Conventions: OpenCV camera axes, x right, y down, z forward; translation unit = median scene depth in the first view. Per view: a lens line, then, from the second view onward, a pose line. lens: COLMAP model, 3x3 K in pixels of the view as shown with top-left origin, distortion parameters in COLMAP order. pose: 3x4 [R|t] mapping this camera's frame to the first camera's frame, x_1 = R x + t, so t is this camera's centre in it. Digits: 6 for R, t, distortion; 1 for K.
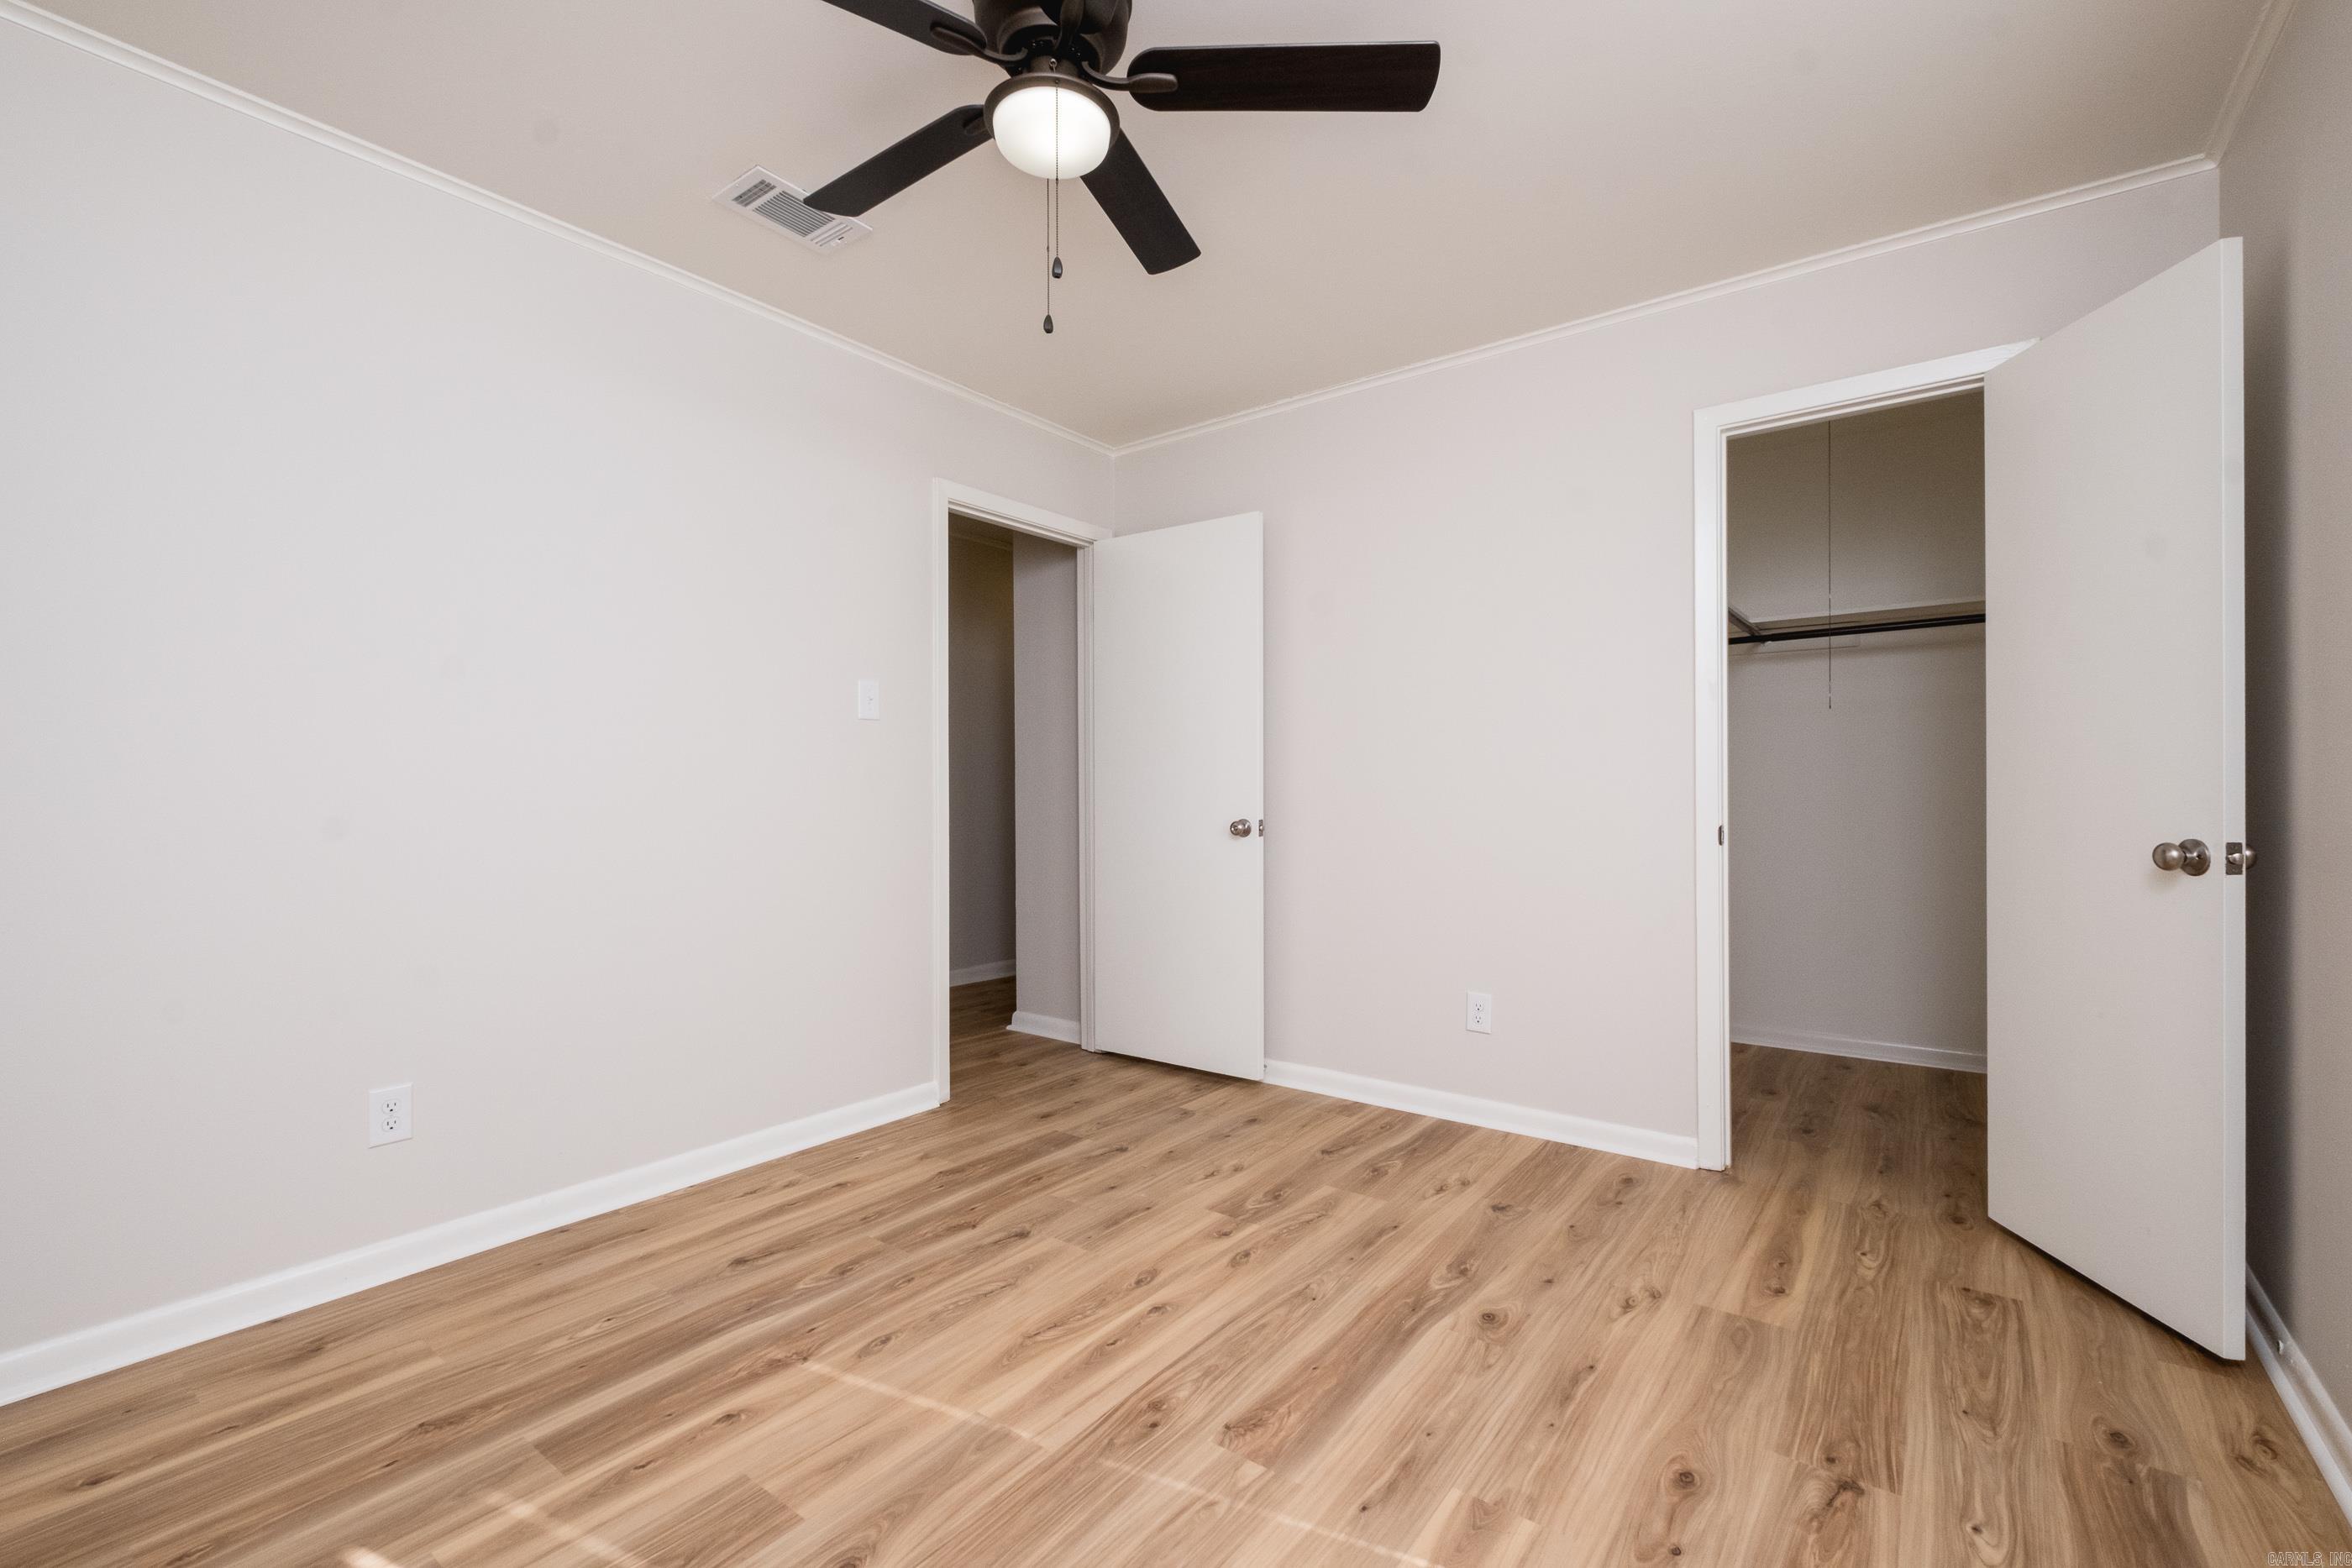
lens RADIAL K [[1026.9, 0, 1178.1], [0, 1026.9, 785.7], [0, 0, 1]] dist [0.003618, -0.003830]
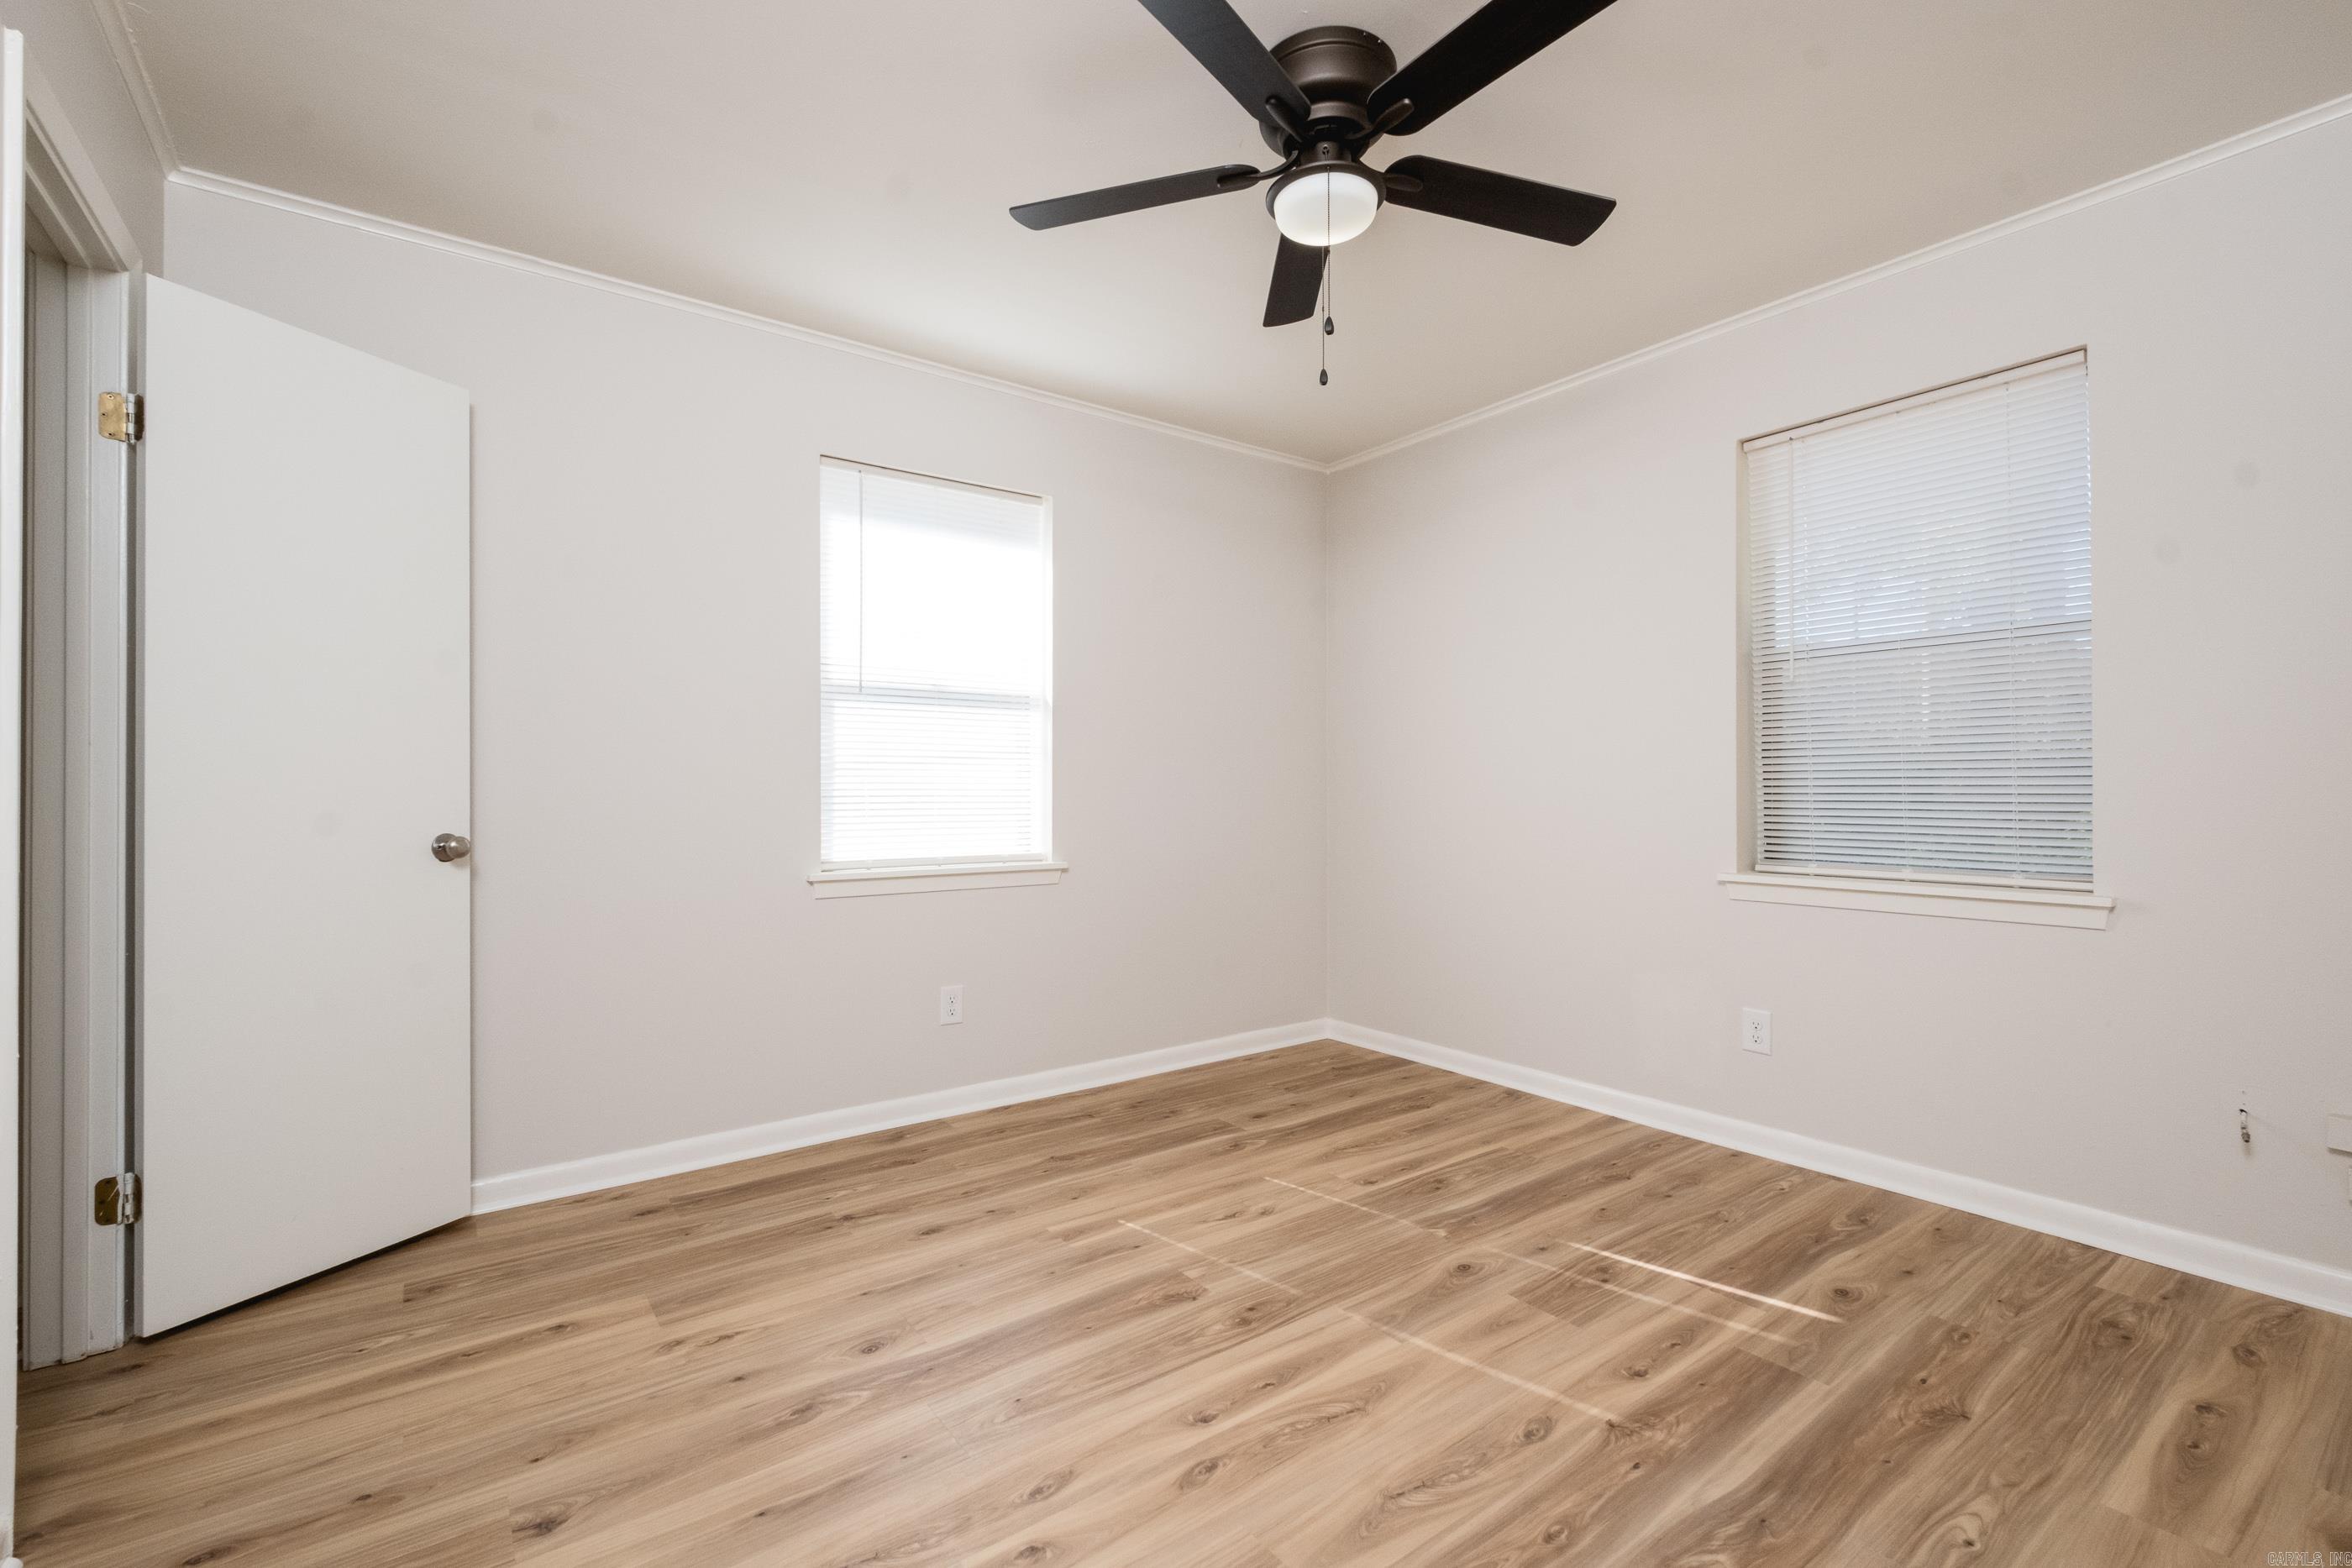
lens RADIAL K [[1026.9, 0, 1171.7], [0, 1026.9, 786.5], [0, 0, 1]] dist [0.003618, -0.003830]
pose [[-0.958112, 0.009154, 0.286246, -0.257611], [0.007220, 0.999943, -0.007814, 0.008187], [-0.286302, -0.005420, -0.958124, 1.968243]]
